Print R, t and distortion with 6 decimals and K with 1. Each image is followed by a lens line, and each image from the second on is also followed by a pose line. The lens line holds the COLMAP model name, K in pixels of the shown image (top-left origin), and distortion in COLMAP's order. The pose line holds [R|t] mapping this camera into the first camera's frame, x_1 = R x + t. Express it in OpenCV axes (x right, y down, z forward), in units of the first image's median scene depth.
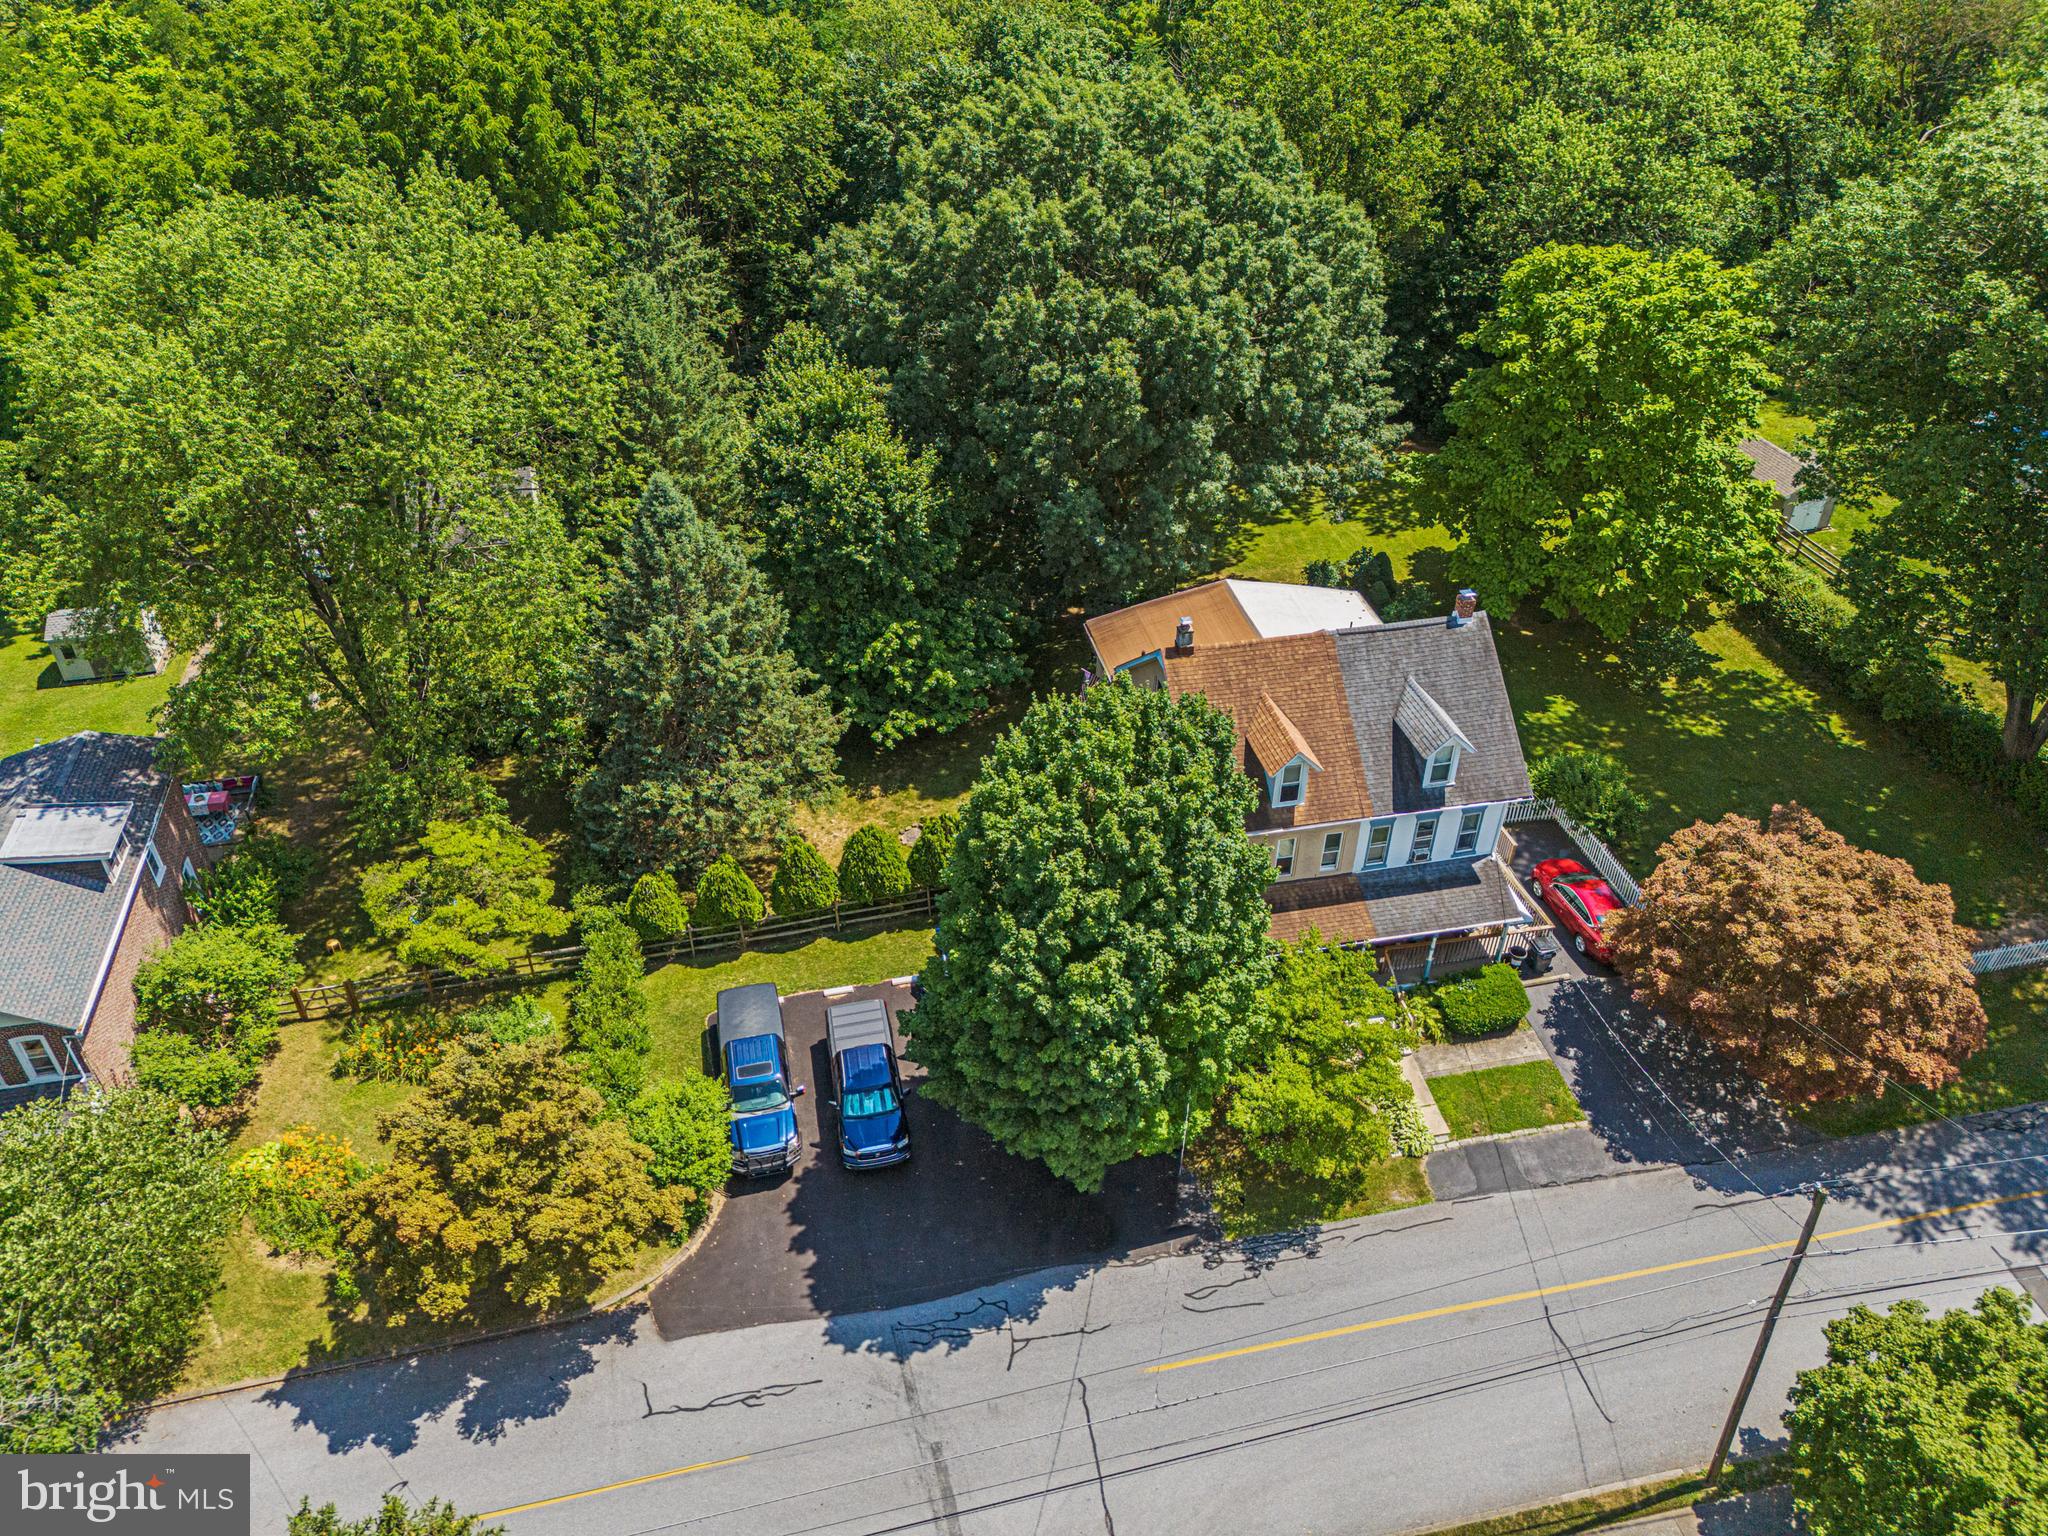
lens RADIAL K [[1502.6, 0, 1029.5], [0, 1502.6, 772.8], [0, 0, 1]] dist [0.064177, -0.058174]
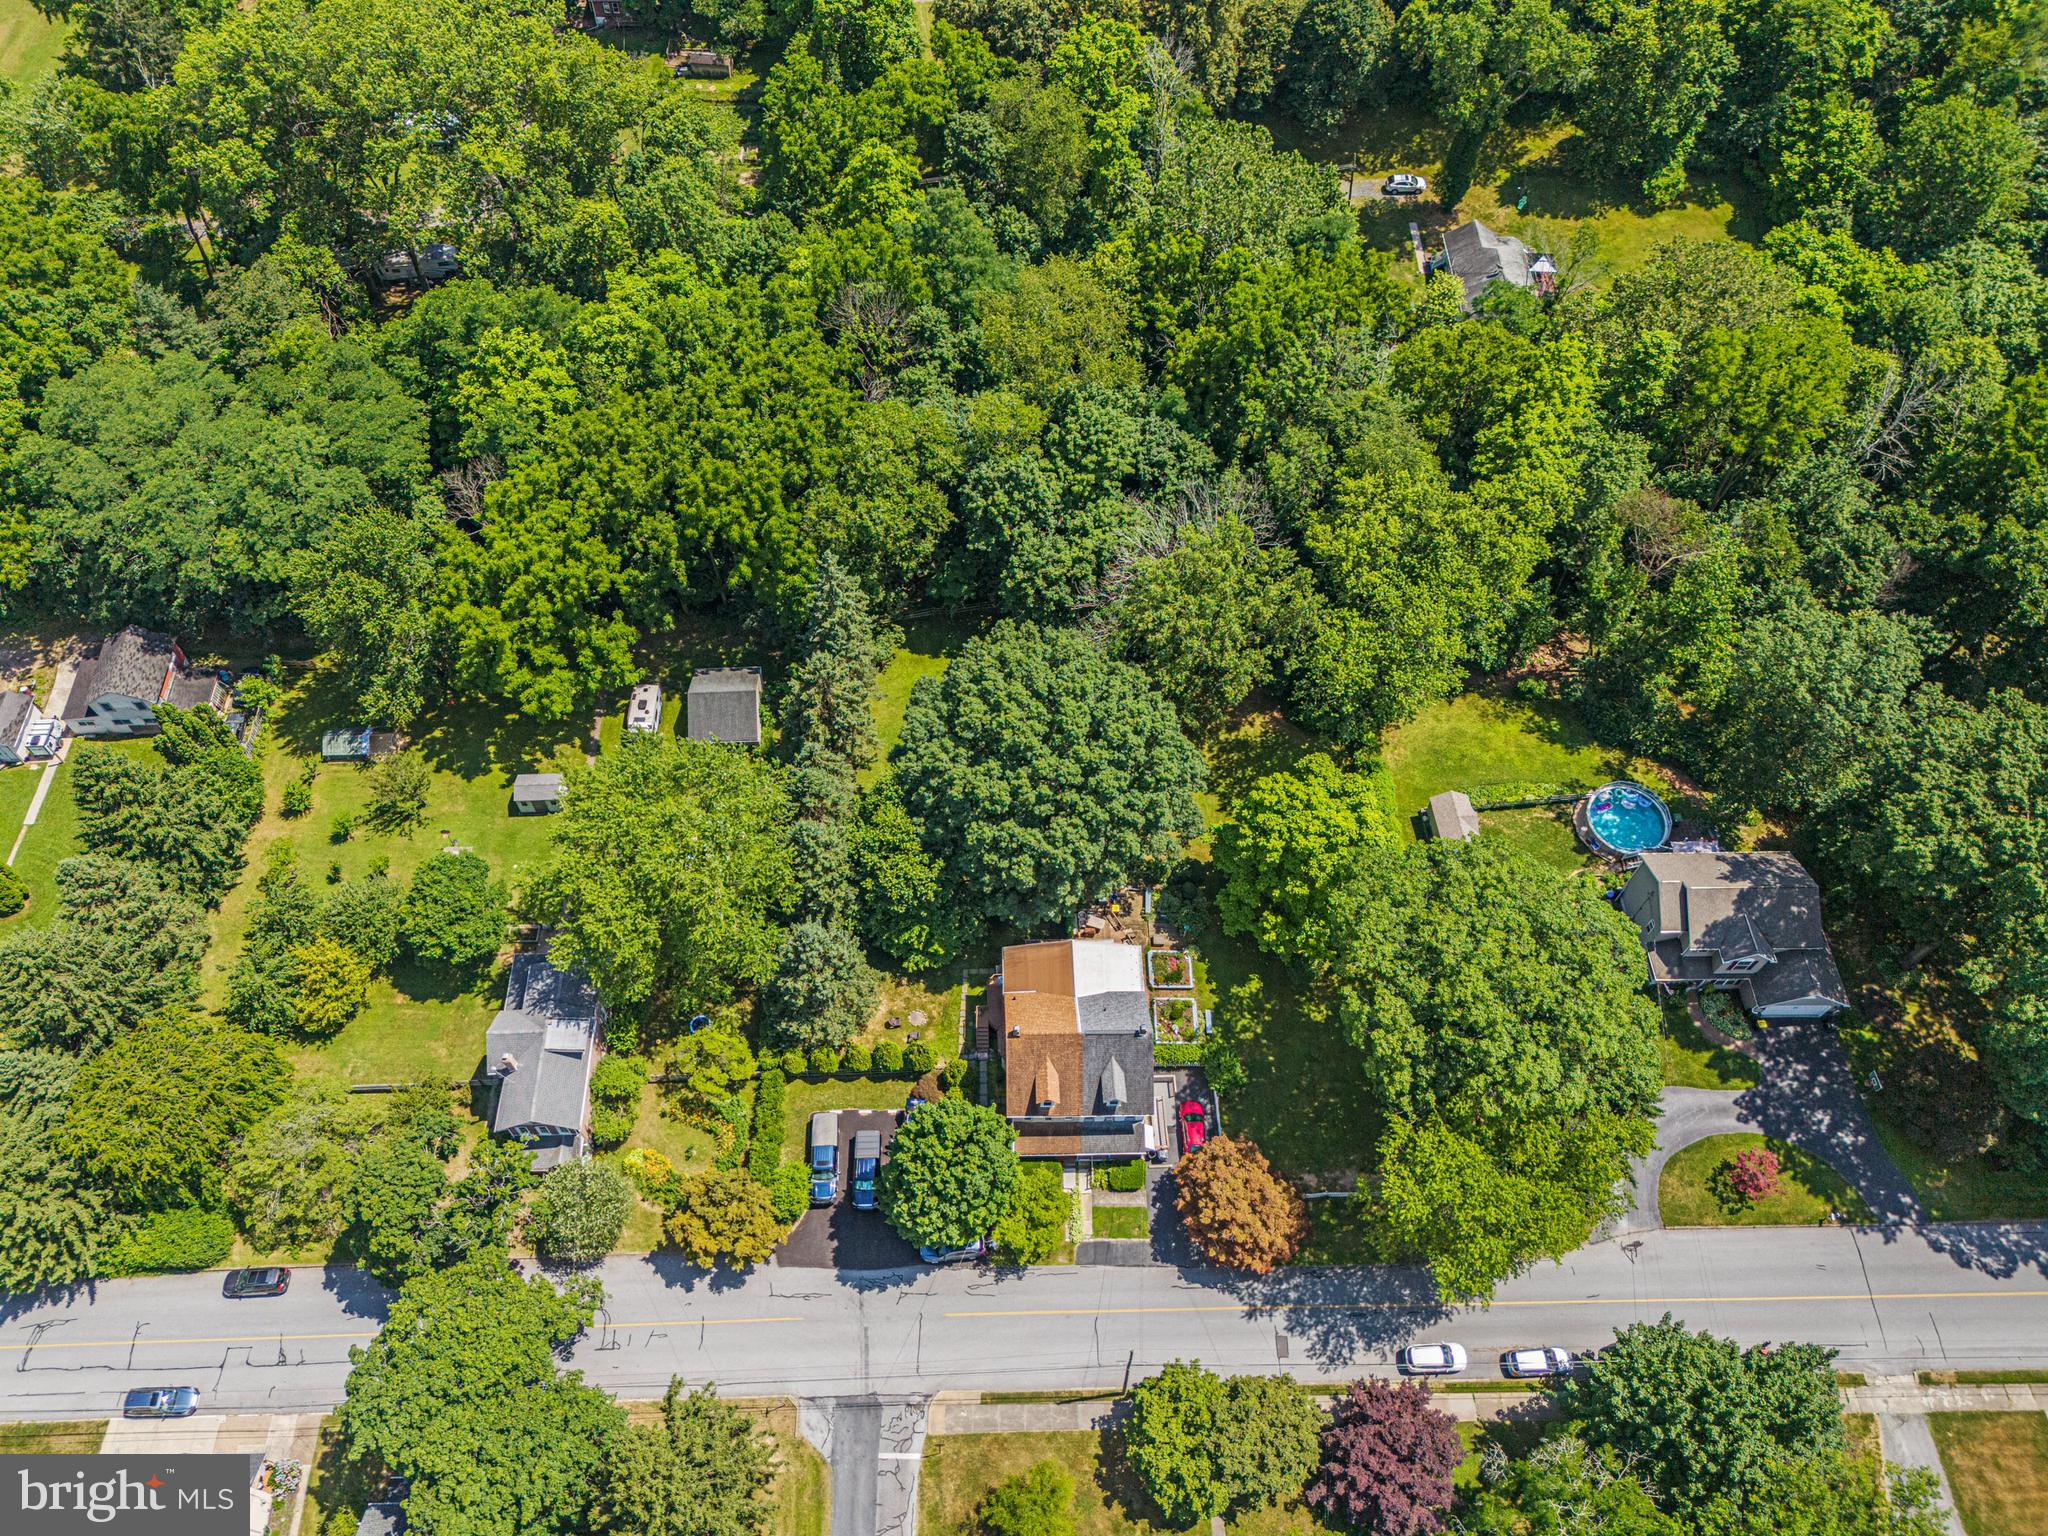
lens RADIAL K [[1500.7, 0, 1021.5], [0, 1500.7, 768.0], [0, 0, 1]] dist [0.077784, -0.063378]
pose [[0.981763, 0.160655, -0.101639, 0.294046], [-0.116479, 0.930876, 0.346271, -1.330241], [0.150243, -0.328117, 0.932613, -1.088867]]
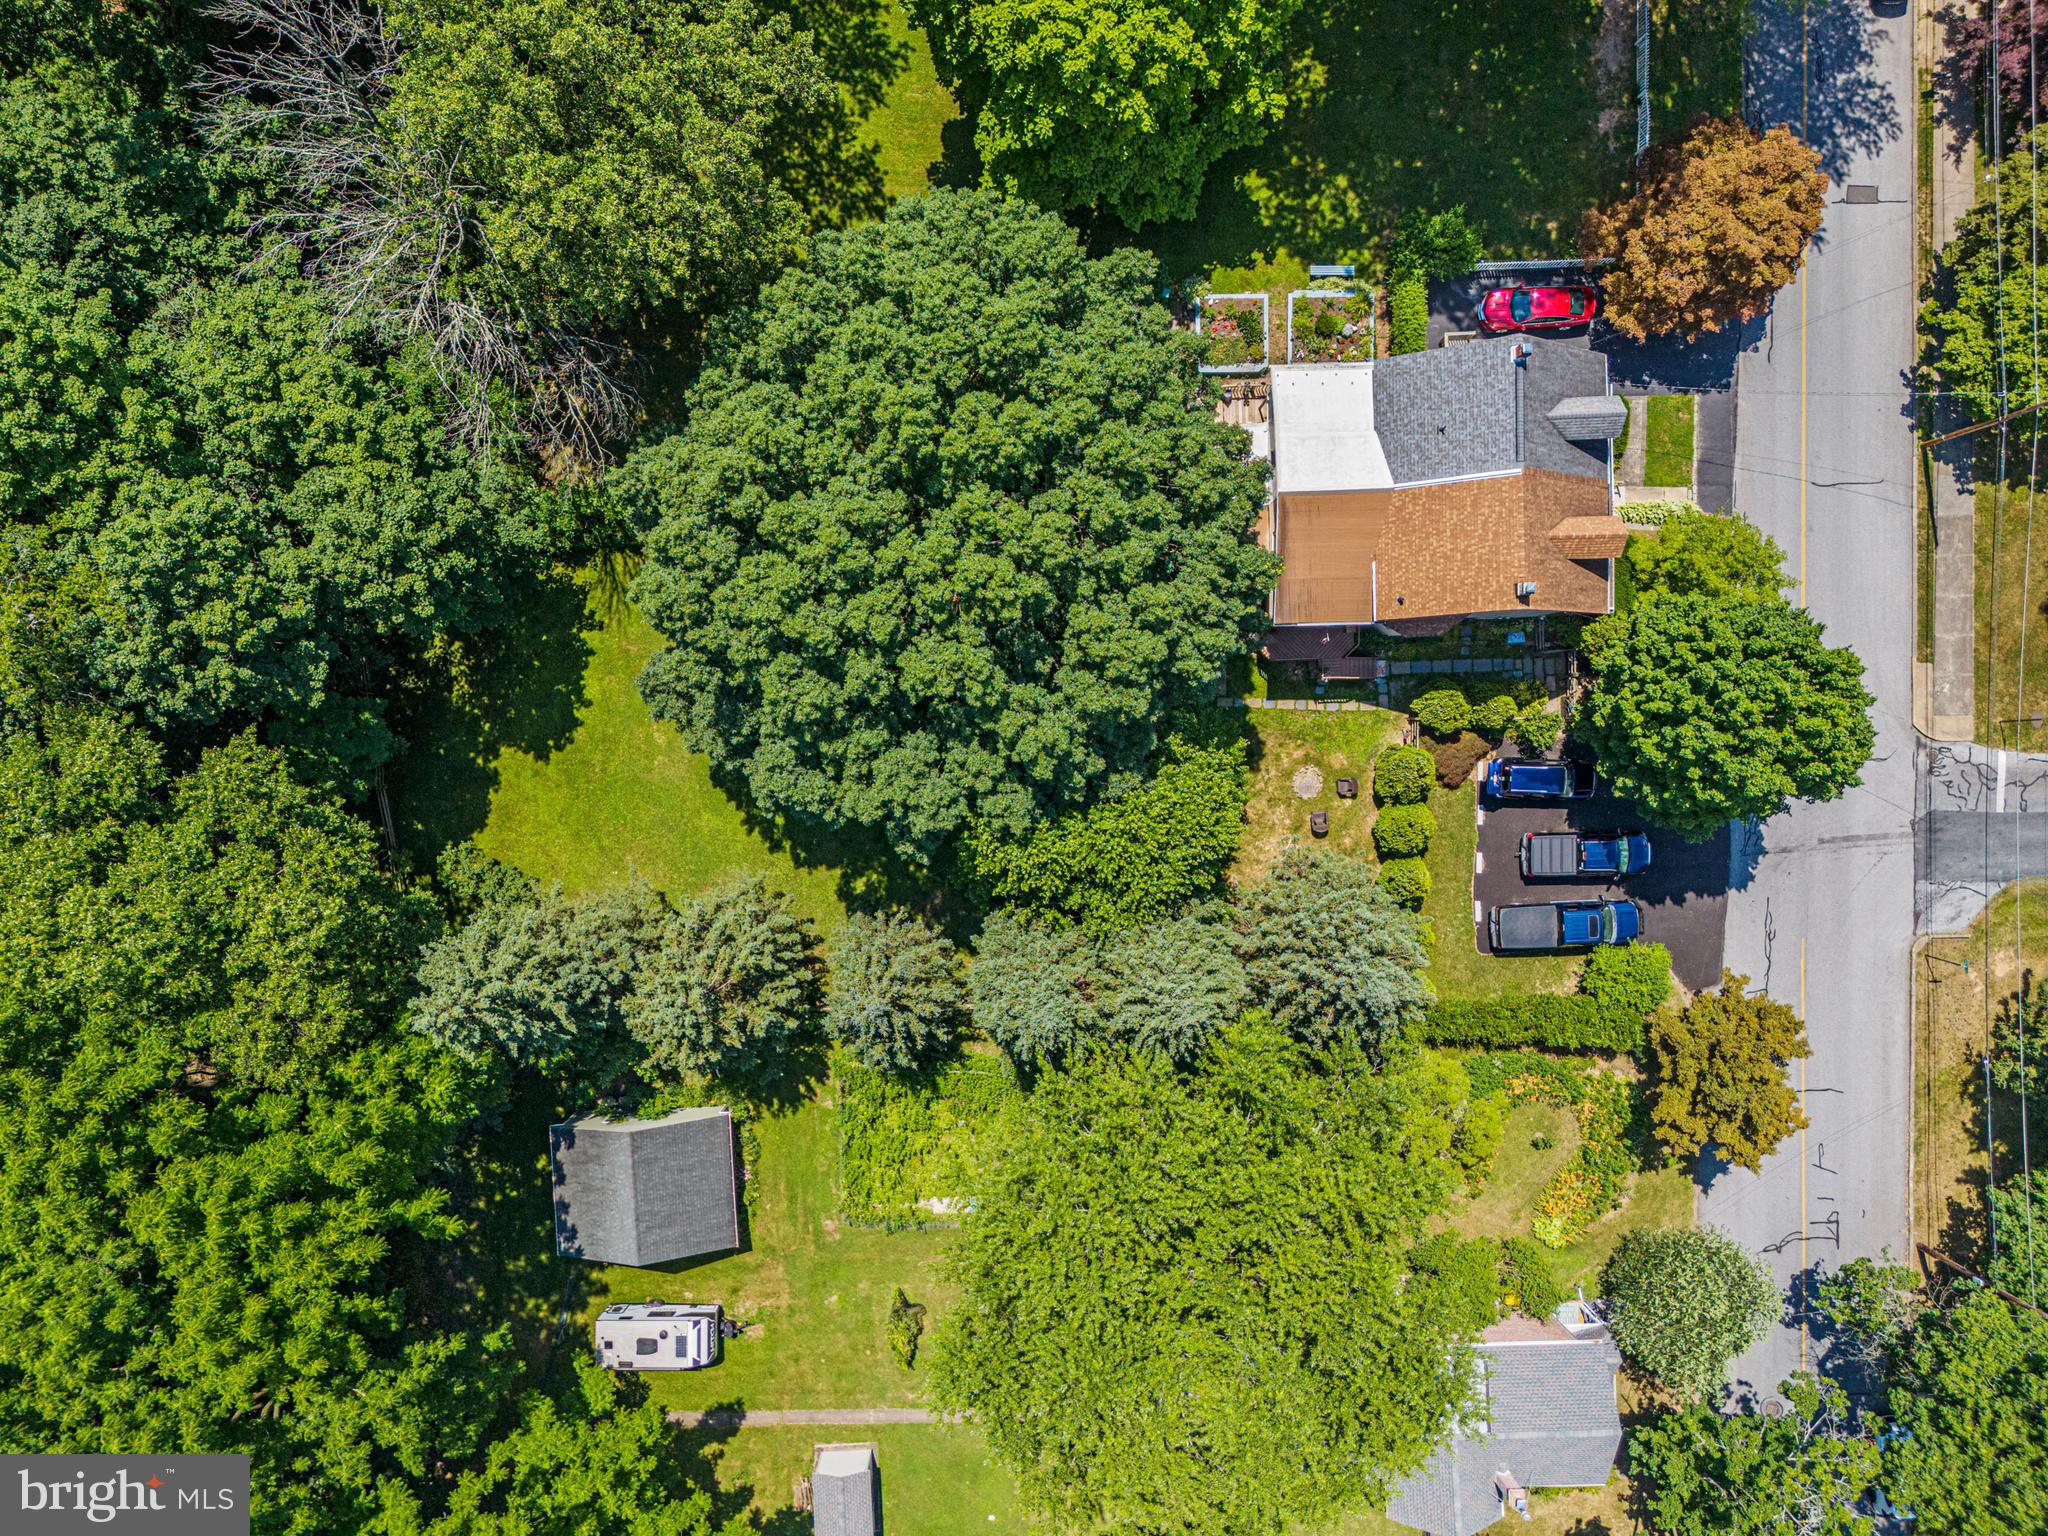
lens RADIAL K [[1502.6, 0, 1029.5], [0, 1502.6, 772.8], [0, 0, 1]] dist [0.064177, -0.058174]
pose [[0.189246, -0.981539, -0.027704, -0.094941], [0.585281, 0.090101, 0.805809, -1.390872], [-0.788437, -0.168711, 0.591527, 0.565689]]
